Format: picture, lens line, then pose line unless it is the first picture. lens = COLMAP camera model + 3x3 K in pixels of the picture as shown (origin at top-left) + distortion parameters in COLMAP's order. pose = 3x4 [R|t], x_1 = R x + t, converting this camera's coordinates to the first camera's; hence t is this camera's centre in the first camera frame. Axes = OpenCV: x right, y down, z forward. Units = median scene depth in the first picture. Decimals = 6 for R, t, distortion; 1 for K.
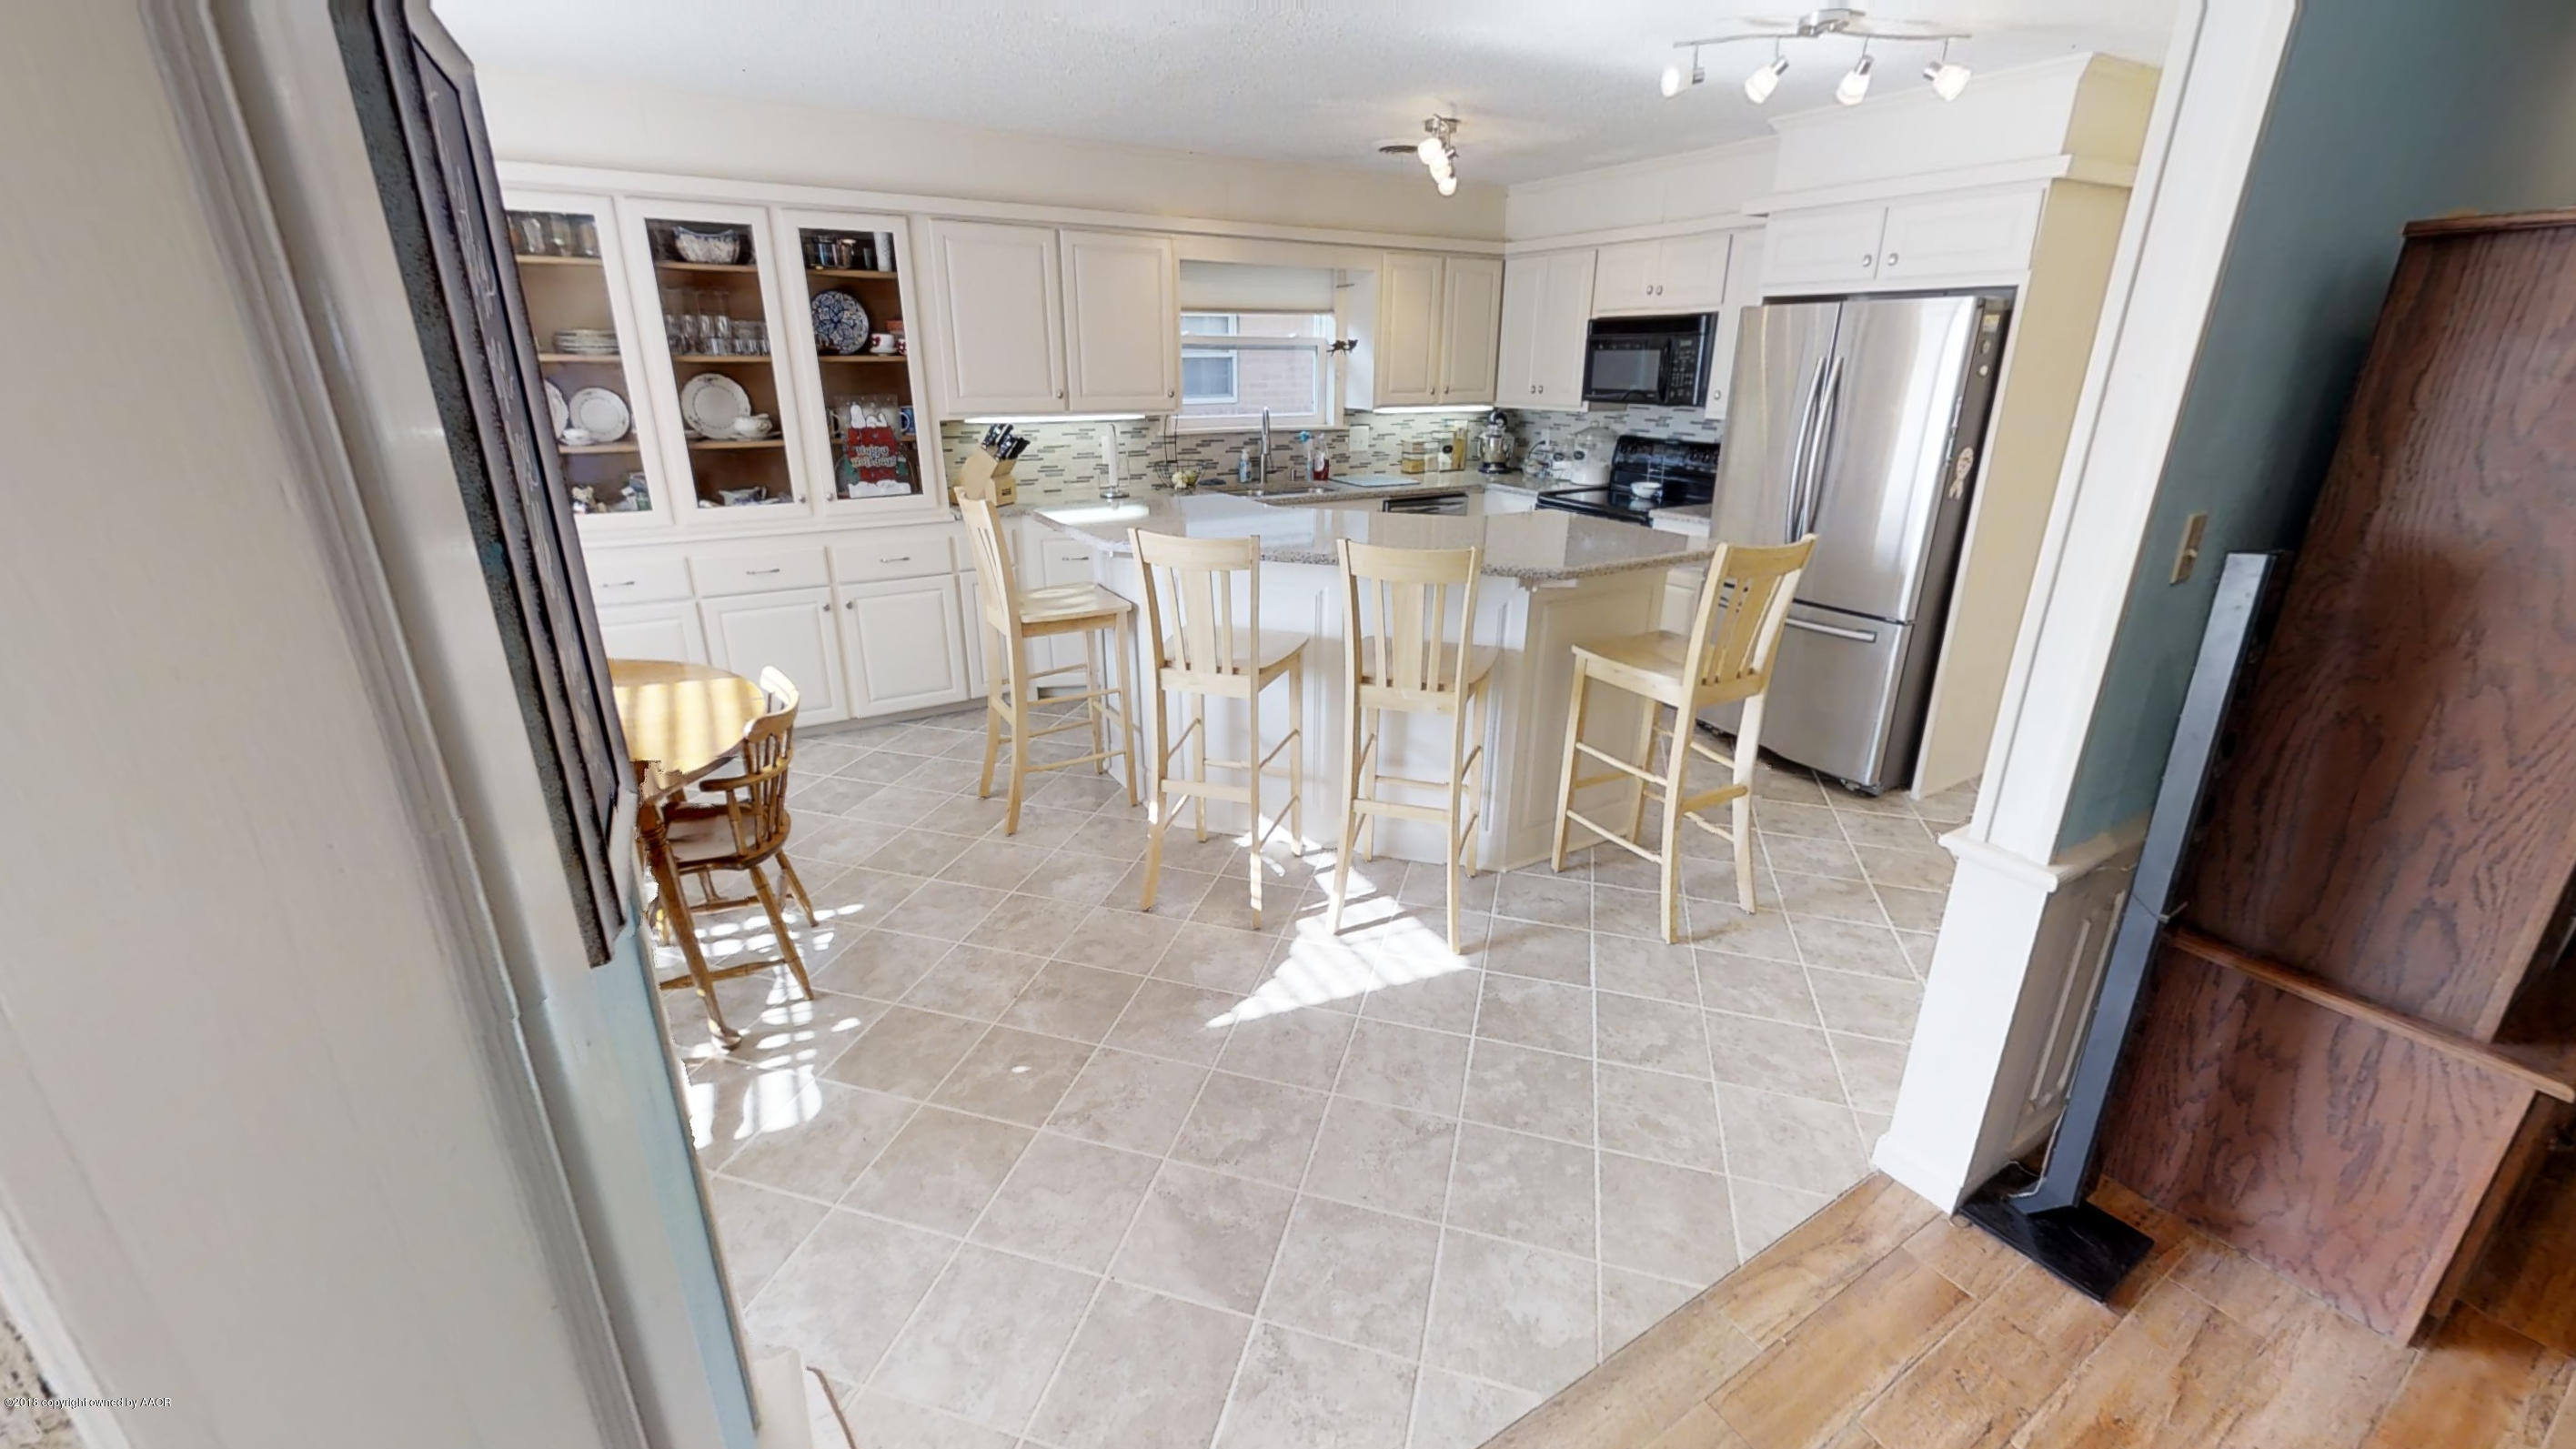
lens RADIAL K [[1002.9, 0, 1288.0], [0, 1002.9, 724.5], [0, 0, 1]] dist [-0.000359, 0.000004]
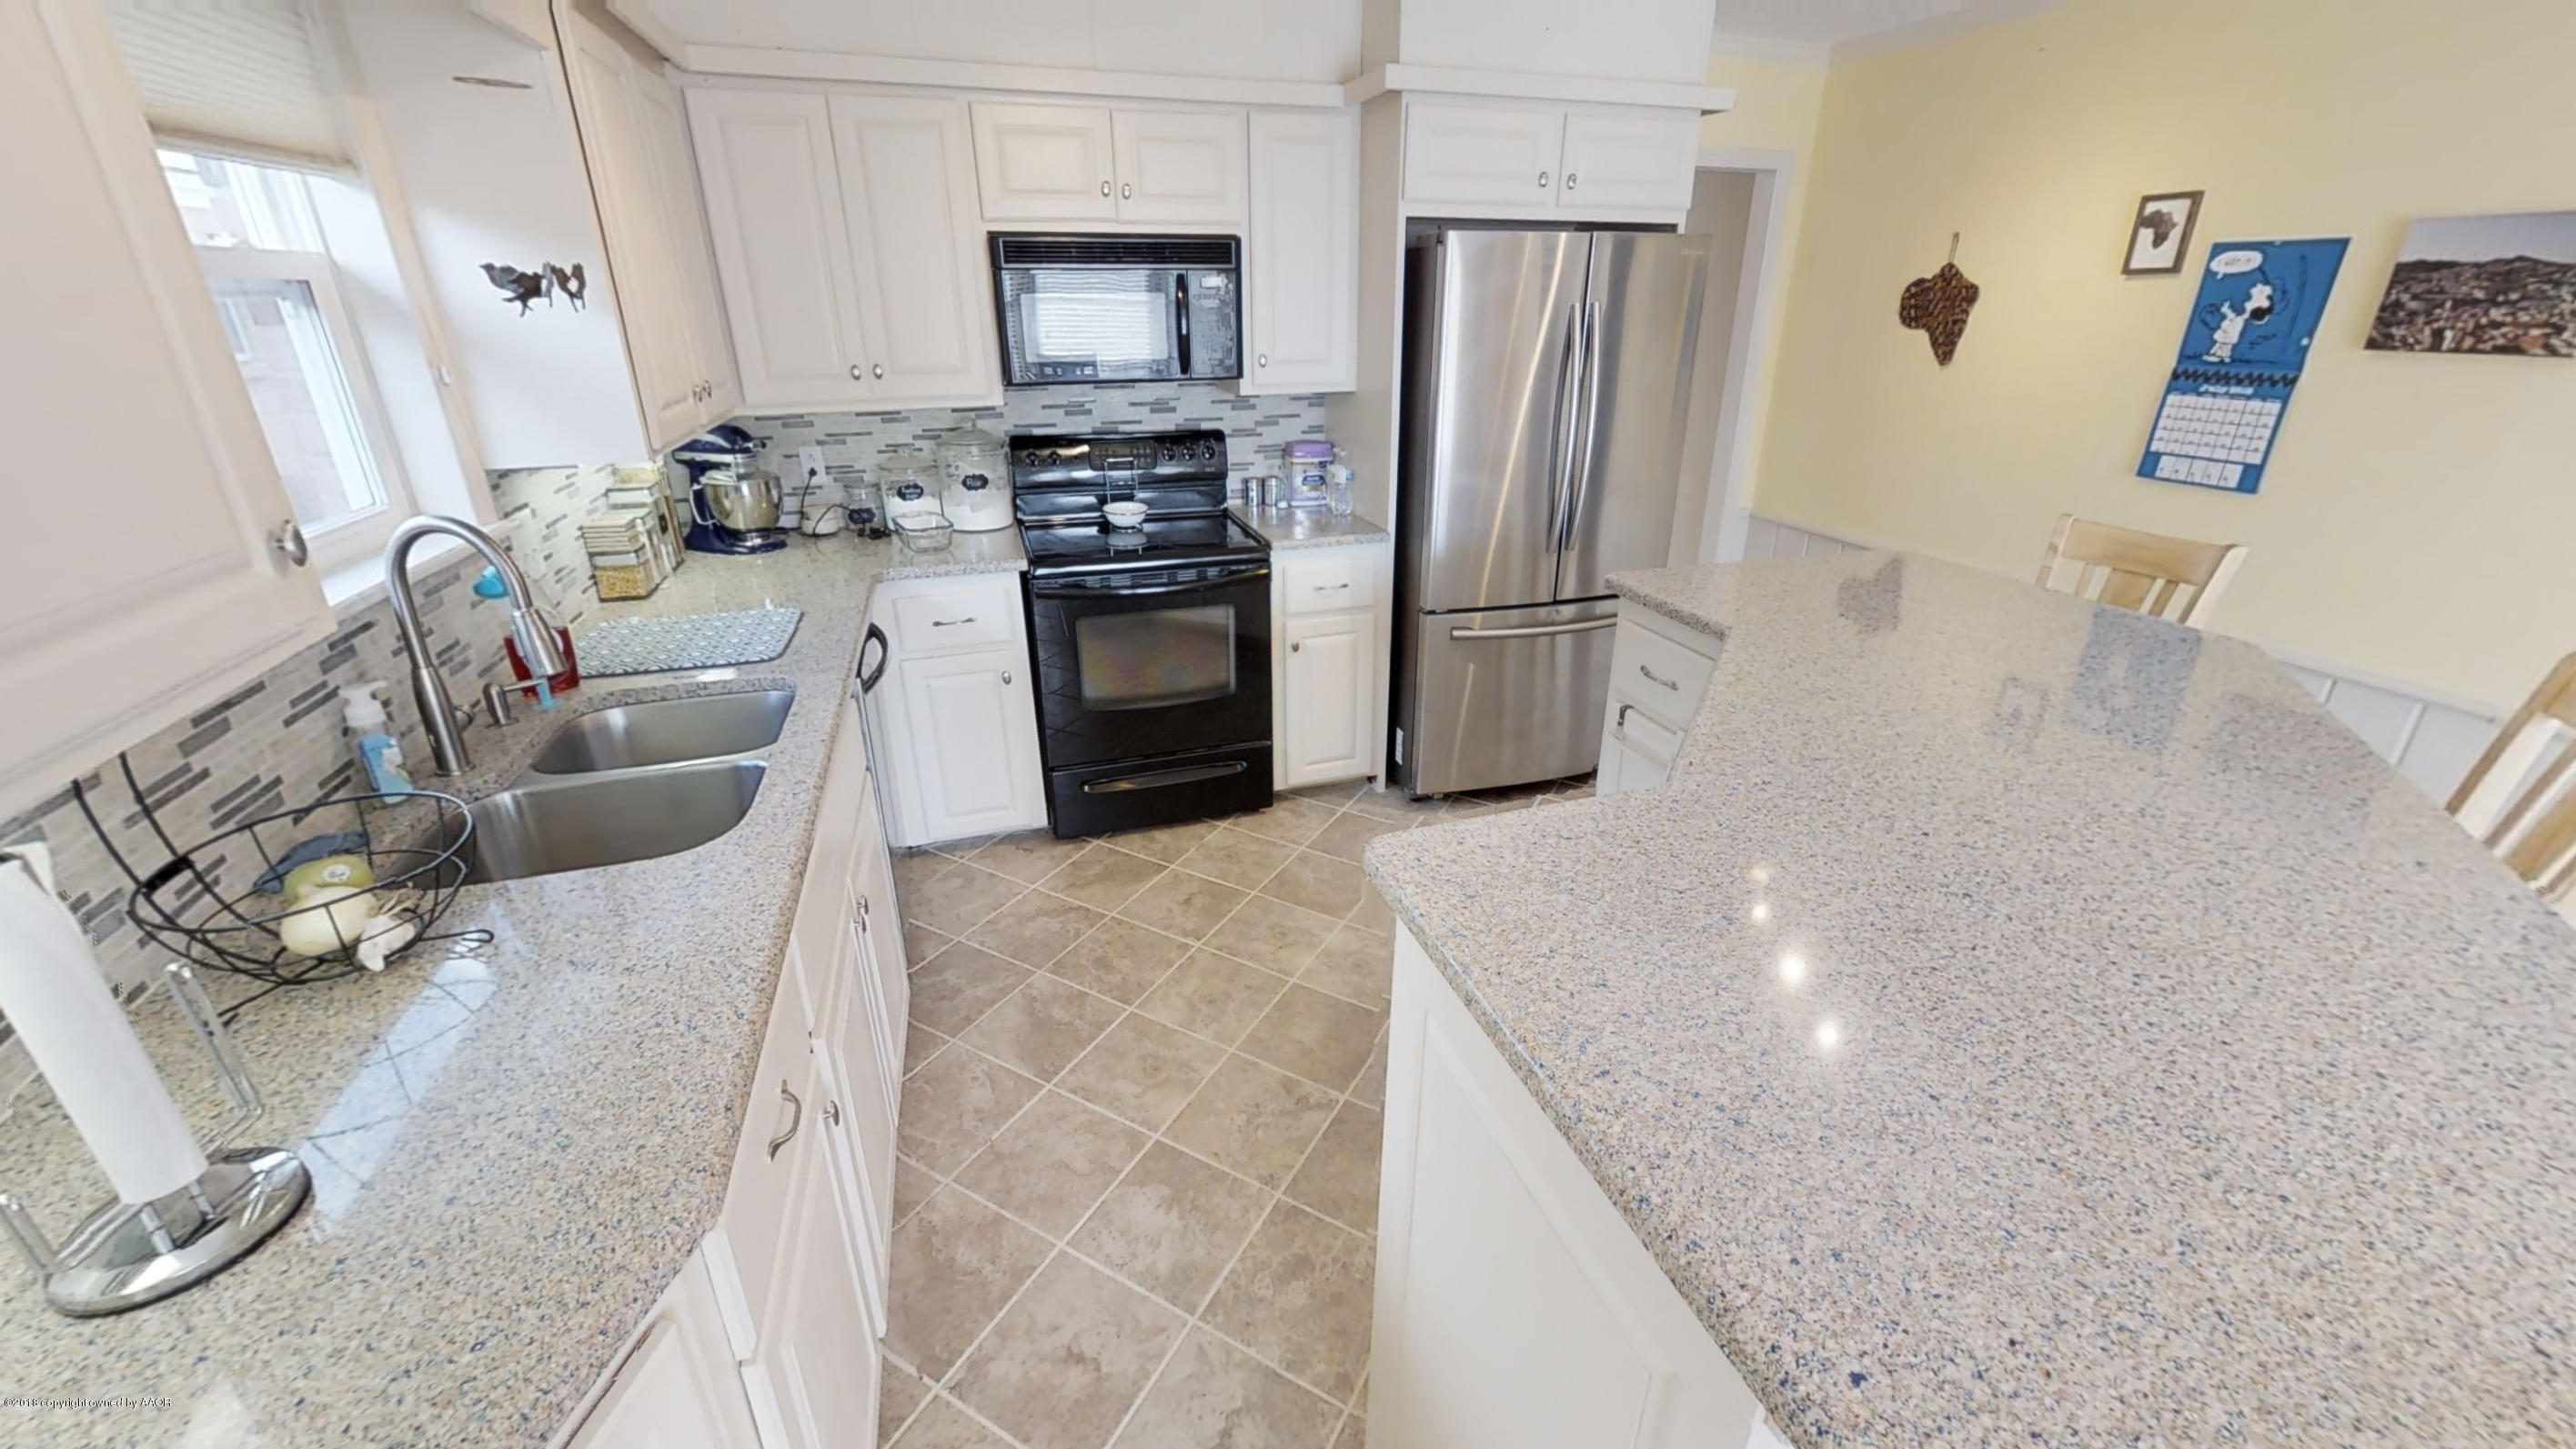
lens RADIAL K [[1023.2, 0, 1288.0], [0, 1023.2, 724.5], [0, 0, 1]] dist [0.000053, -0.000039]
pose [[0.222288, -0.382190, 0.896950, -0.237602], [0.330974, 0.894917, 0.299300, -0.275865], [-0.917085, 0.230336, 0.325424, 0.726072]]
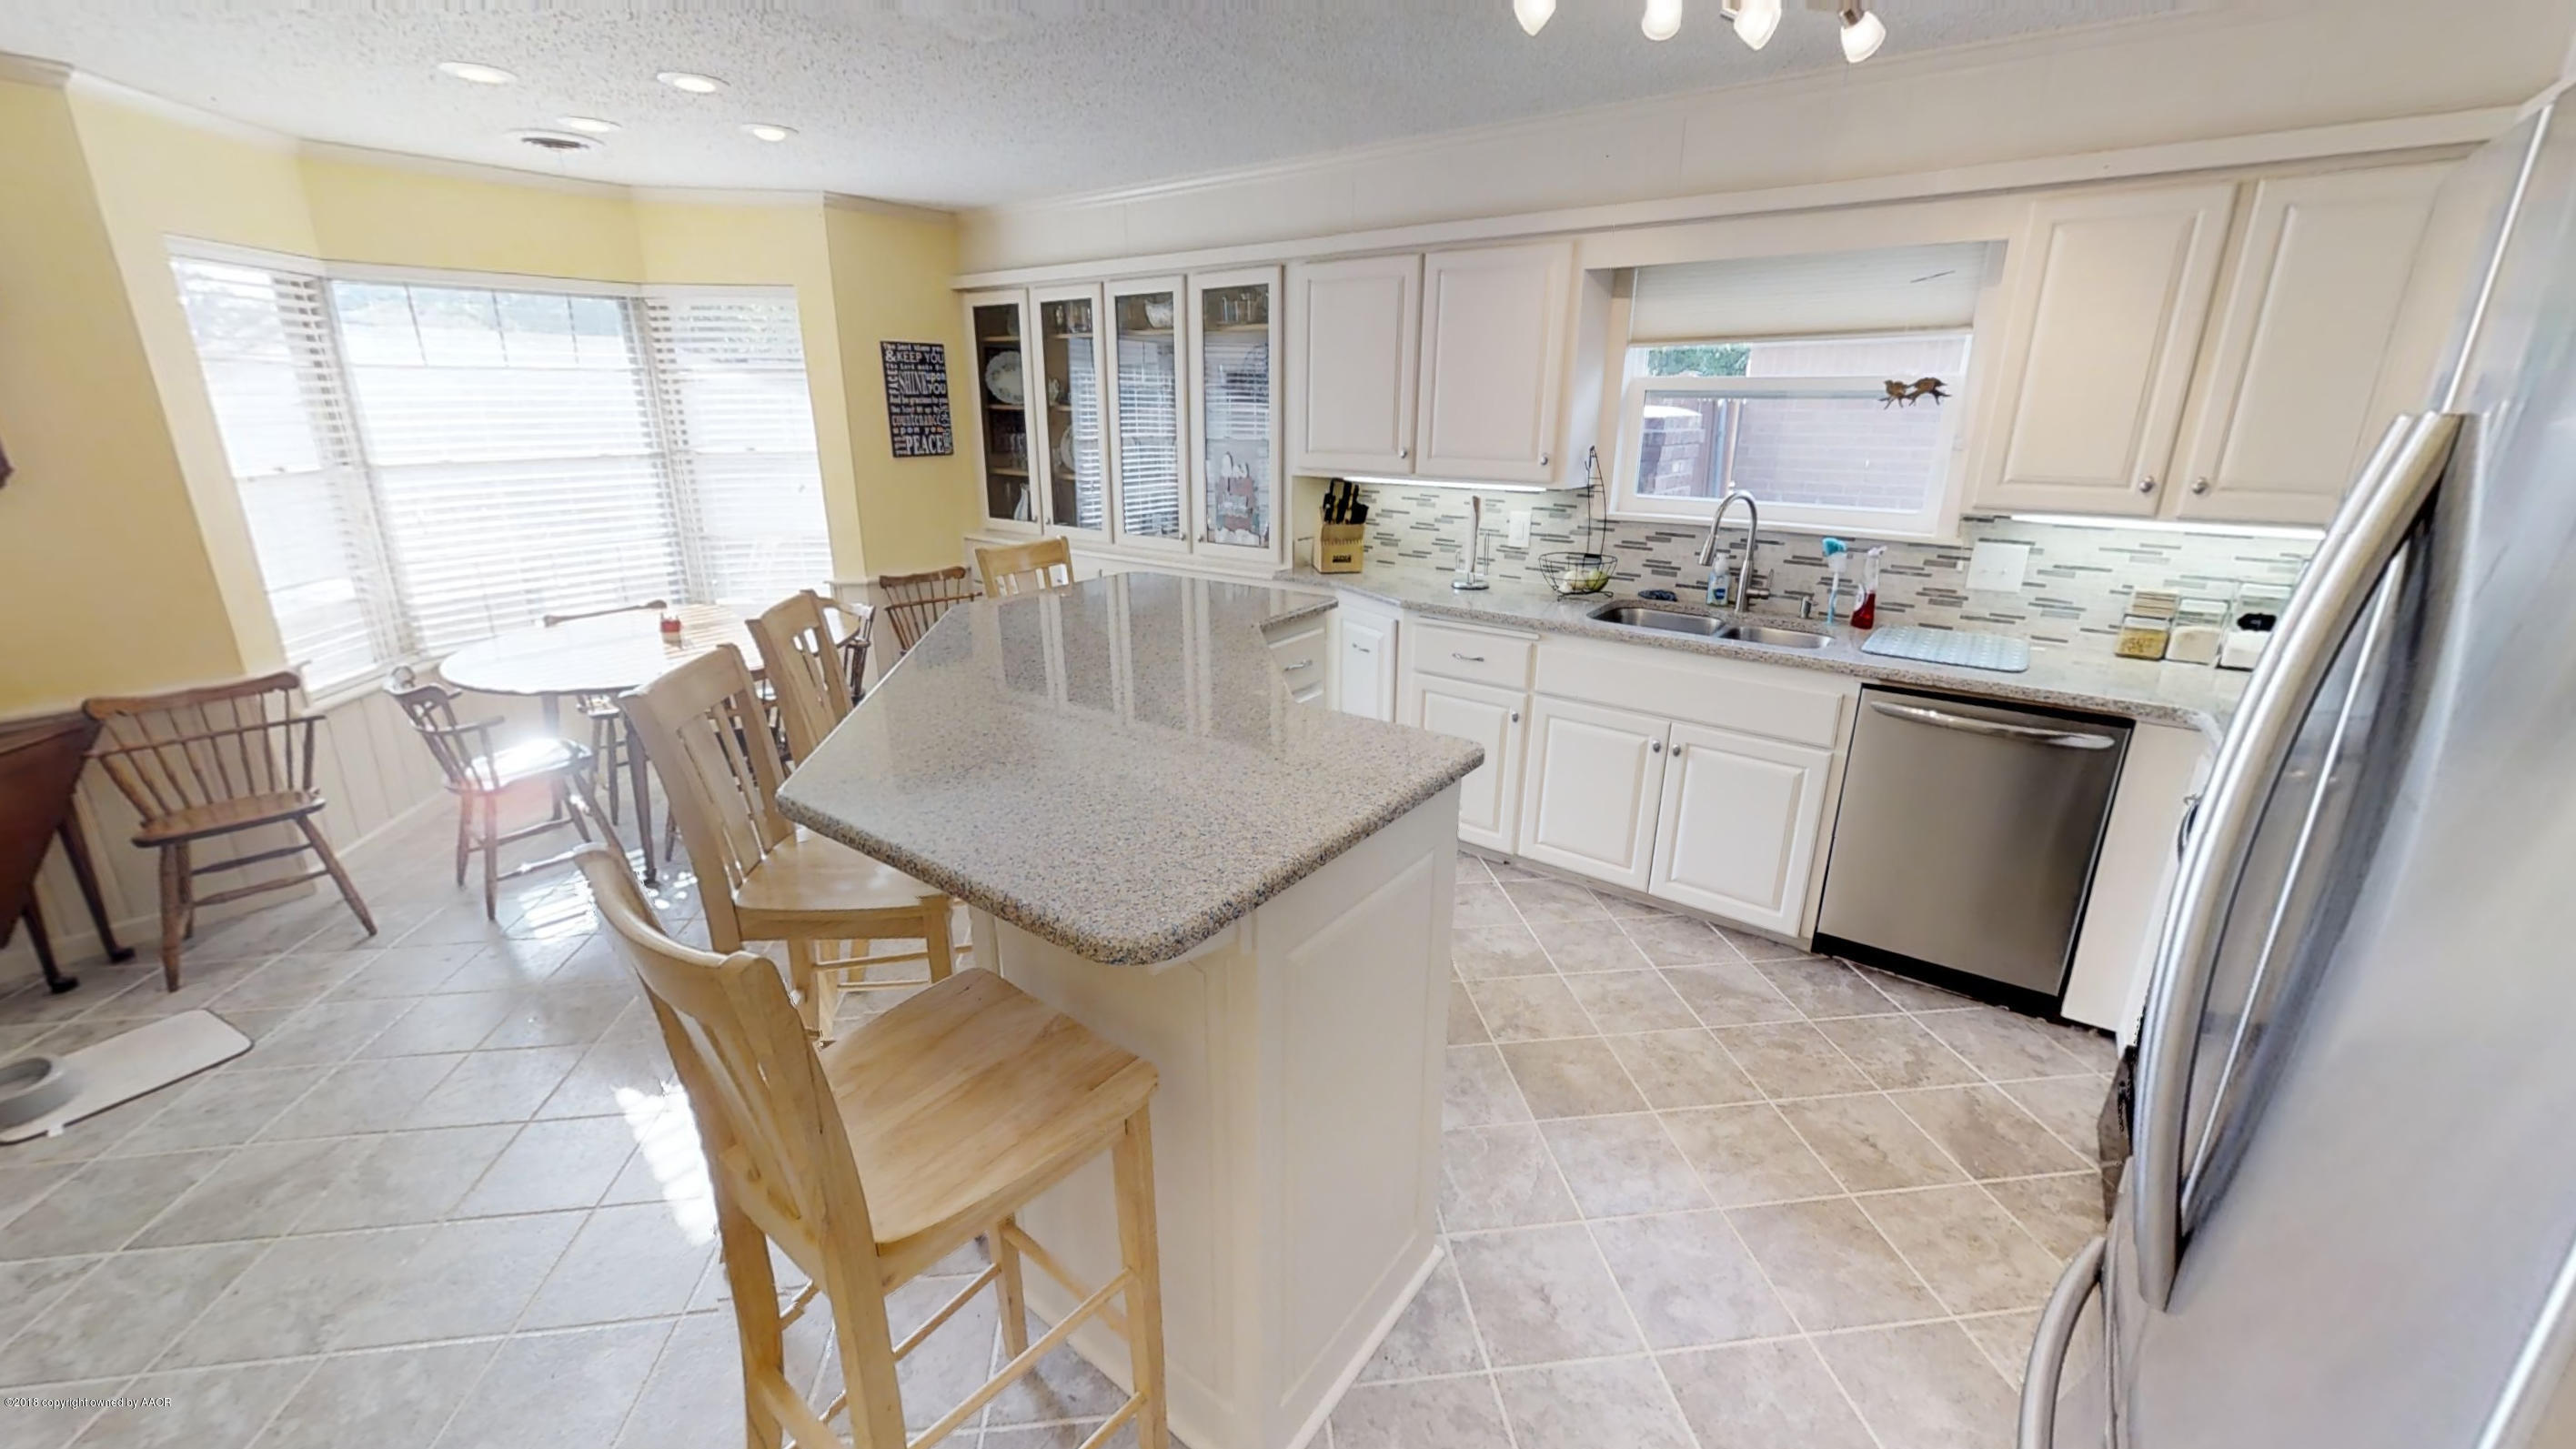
lens RADIAL K [[1002.9, 0, 1288.0], [0, 1002.9, 724.5], [0, 0, 1]] dist [-0.000359, 0.000004]
pose [[0.375360, 0.283488, -0.882462, 0.458618], [-0.319193, 0.933379, 0.164075, -0.198850], [0.870184, 0.220088, 0.440841, 0.530043]]
